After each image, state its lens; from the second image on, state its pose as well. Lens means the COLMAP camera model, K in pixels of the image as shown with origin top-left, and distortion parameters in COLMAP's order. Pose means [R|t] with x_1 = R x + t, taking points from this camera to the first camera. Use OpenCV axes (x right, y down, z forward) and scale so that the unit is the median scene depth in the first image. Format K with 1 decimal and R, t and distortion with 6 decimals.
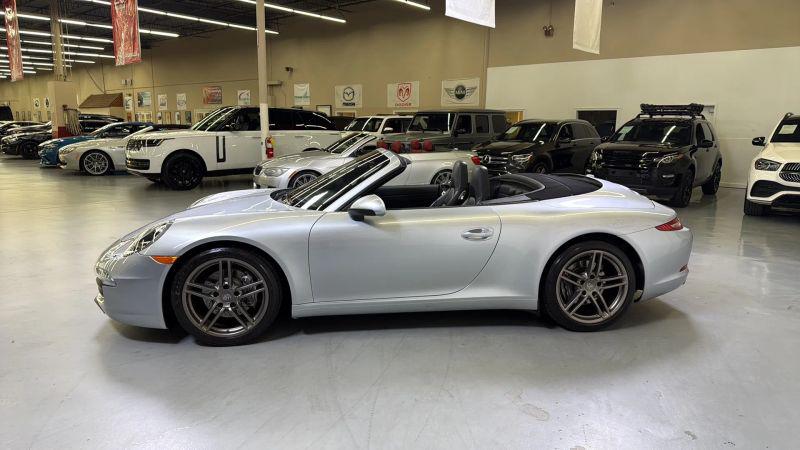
lens RADIAL K [[535.5, 0, 398.4], [0, 535.5, 230.7], [0, 0, 1]] dist [0.053527, -0.061719]
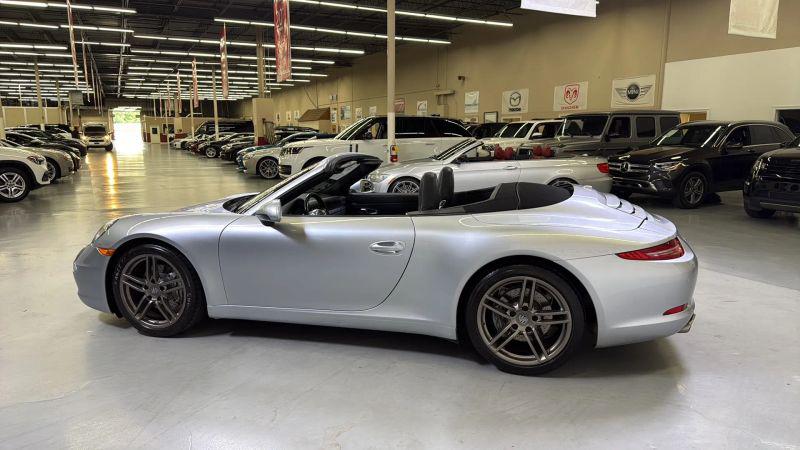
lens RADIAL K [[528.5, 0, 401.5], [0, 528.5, 237.9], [0, 0, 1]] dist [0.133643, -0.214056]
pose [[0.928425, 0.058329, -0.366914, 0.127097], [-0.058586, 0.998228, 0.010447, -0.005067], [0.366873, 0.011797, 0.930196, 0.046952]]
